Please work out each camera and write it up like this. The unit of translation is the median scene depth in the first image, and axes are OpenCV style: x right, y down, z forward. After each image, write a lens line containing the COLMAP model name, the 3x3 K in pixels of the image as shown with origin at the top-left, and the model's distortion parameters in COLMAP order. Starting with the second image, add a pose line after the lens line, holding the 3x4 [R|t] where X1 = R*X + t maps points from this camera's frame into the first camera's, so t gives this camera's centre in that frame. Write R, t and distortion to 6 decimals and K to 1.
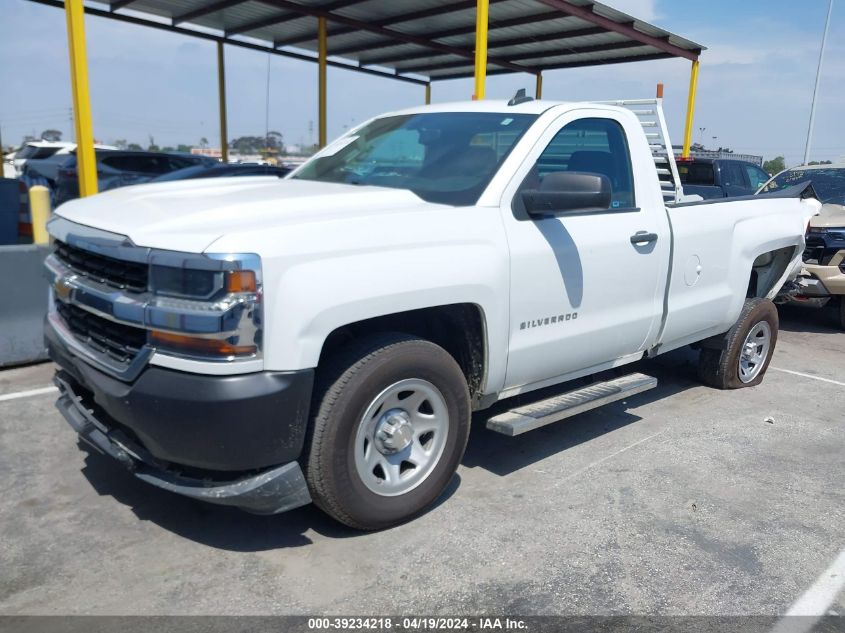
lens RADIAL K [[682.0, 0, 422.5], [0, 682.0, 316.5], [0, 0, 1]] dist [0.012362, -0.010641]
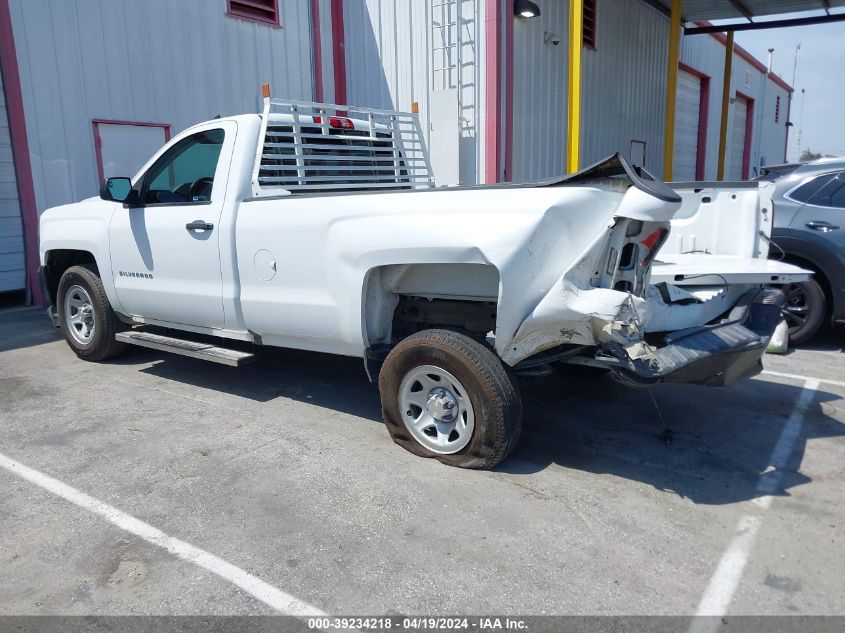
lens RADIAL K [[648.2, 0, 421.8], [0, 648.2, 363.1], [0, 0, 1]] dist [0.000886, -0.002945]
pose [[0.204202, 0.220878, -0.953685, 1.554864], [-0.174469, 0.966827, 0.186565, -0.165025], [0.963256, 0.128292, 0.235964, 1.149034]]
